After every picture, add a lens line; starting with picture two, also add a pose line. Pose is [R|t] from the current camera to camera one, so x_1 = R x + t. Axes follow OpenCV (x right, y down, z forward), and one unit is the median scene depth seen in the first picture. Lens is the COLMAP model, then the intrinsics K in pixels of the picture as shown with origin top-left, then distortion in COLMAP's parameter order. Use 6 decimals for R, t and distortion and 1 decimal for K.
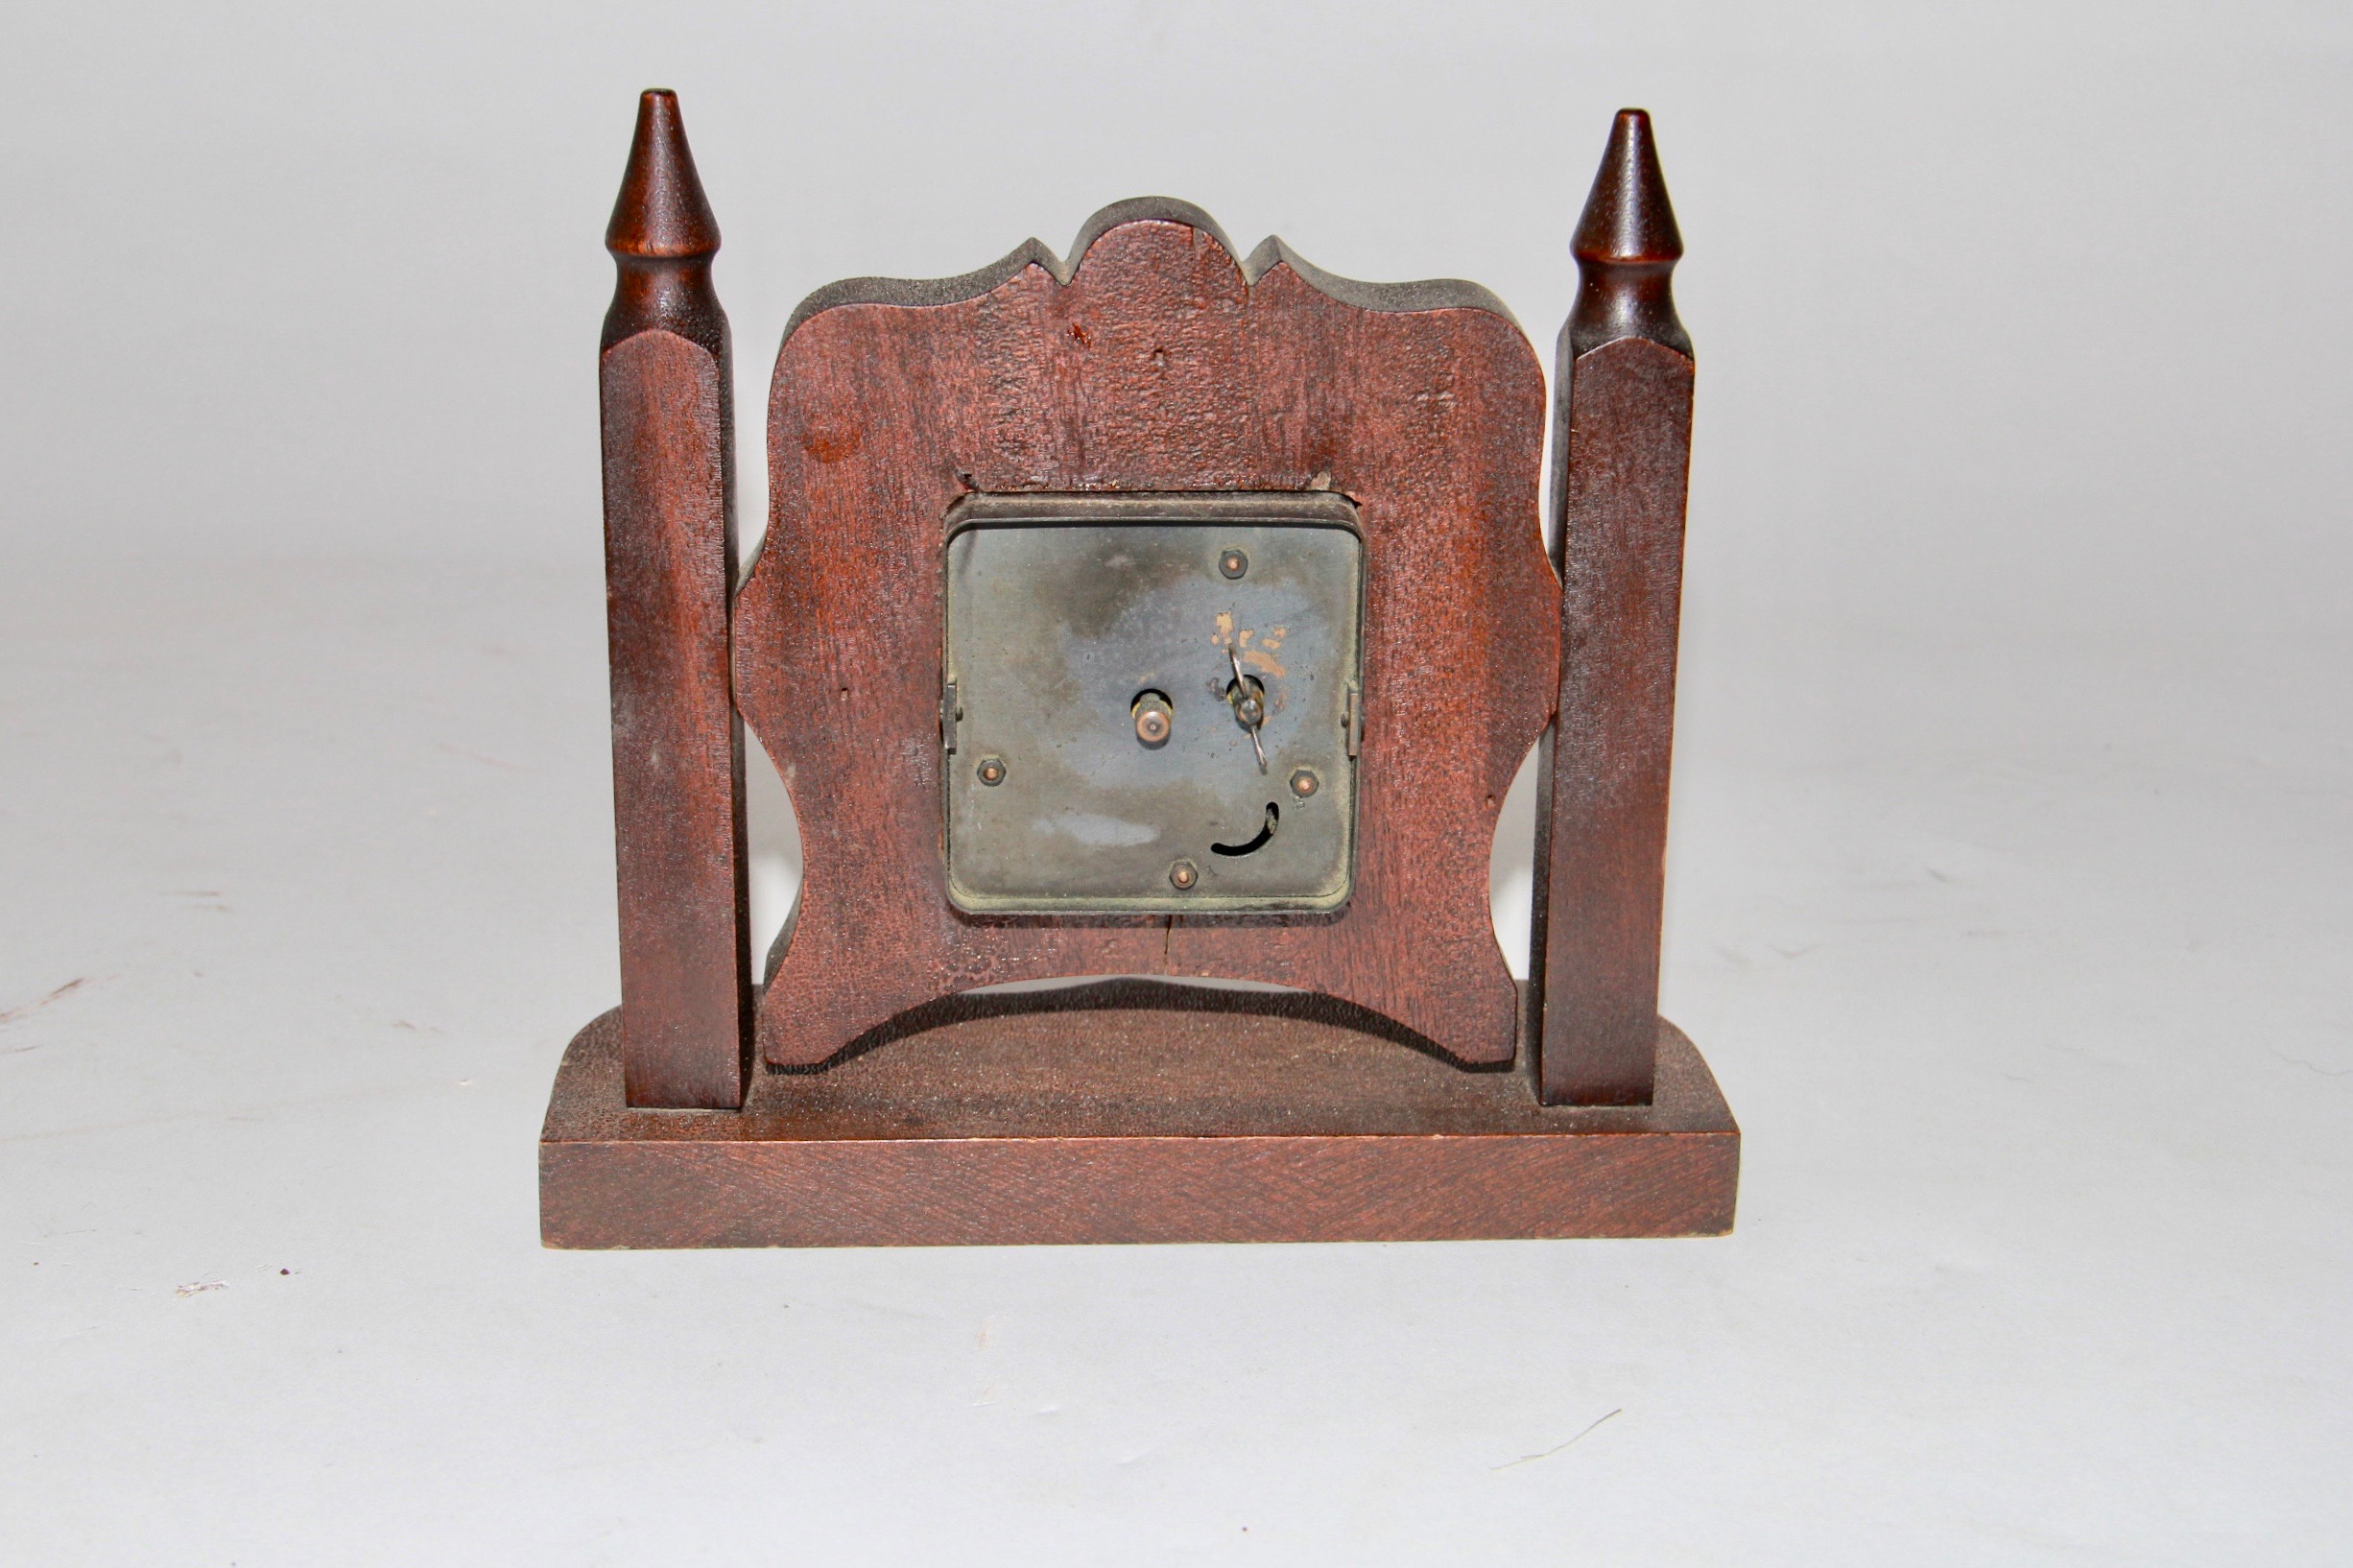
lens RADIAL K [[3533.3, 0, 1185.4], [0, 3533.3, 777.5], [0, 0, 1]] dist [-0.116679, 0.000000]
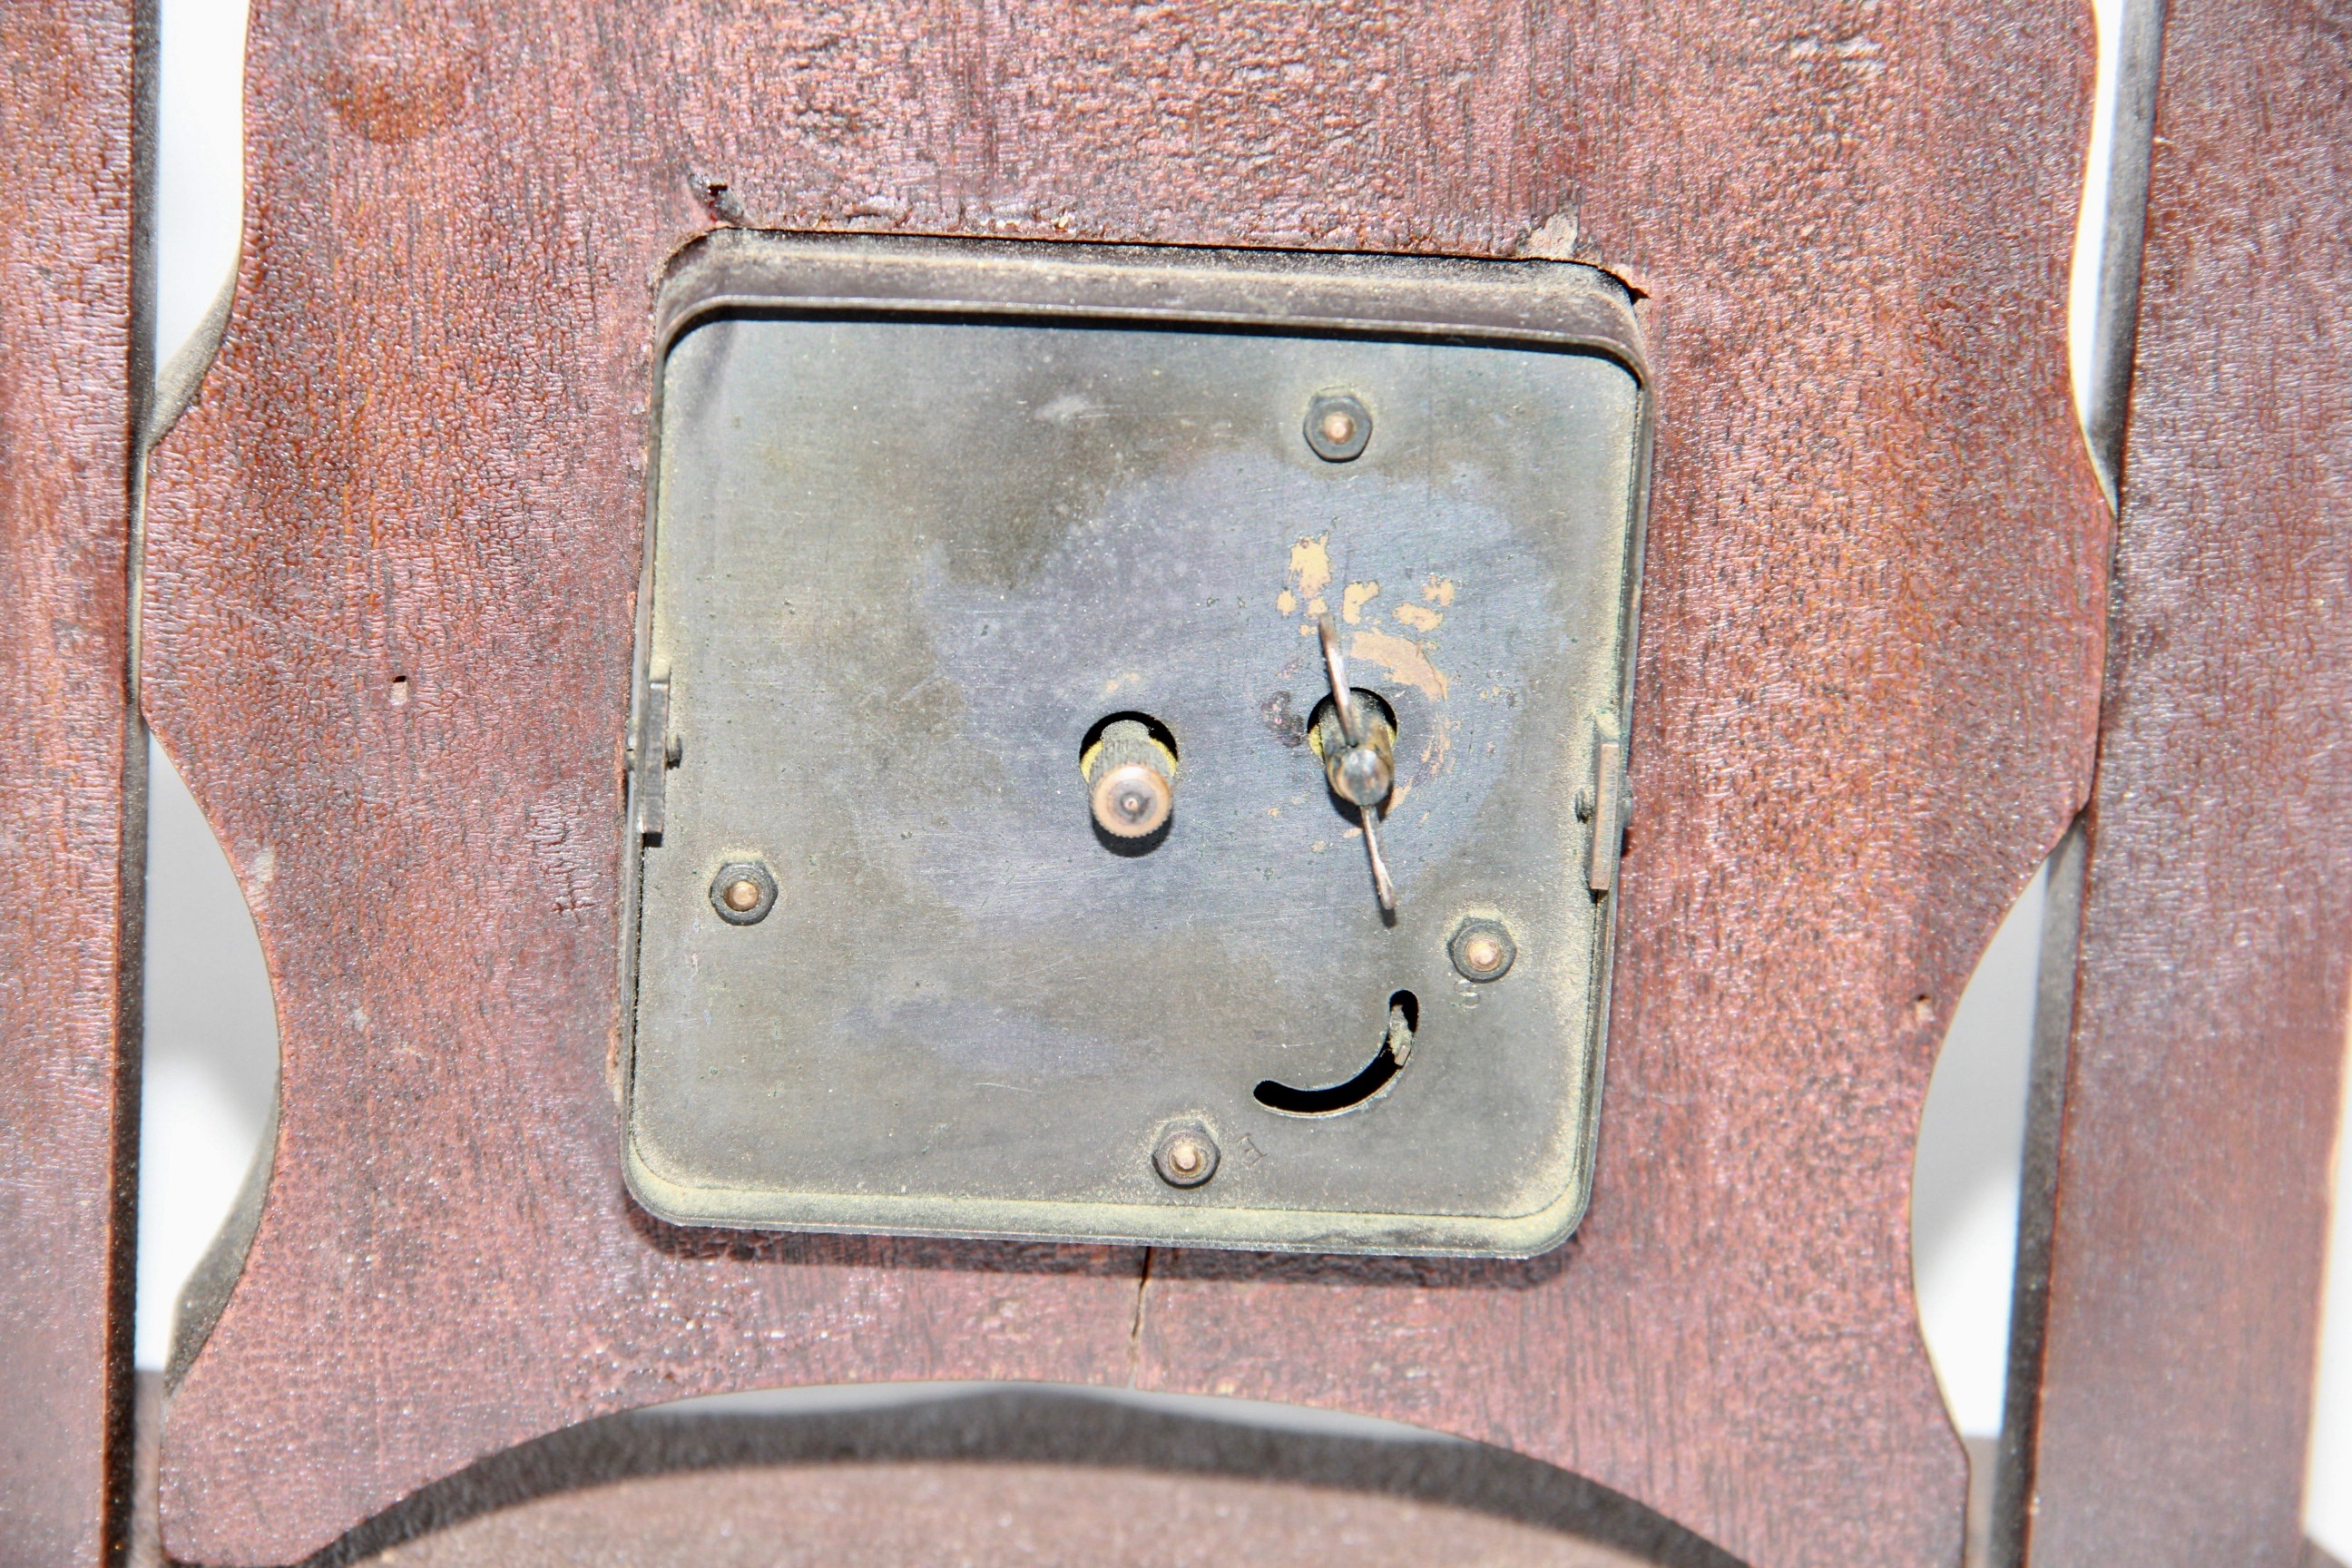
lens RADIAL K [[13931.2, 0, 1176.1], [0, 13931.2, 784.2], [0, 0, 1]] dist [0.371701, 0.000000]
pose [[0.998919, 0.043527, 0.016297, -0.030833], [-0.043857, 0.998828, 0.020453, -0.050565], [-0.015388, -0.021146, 0.999658, -0.664135]]
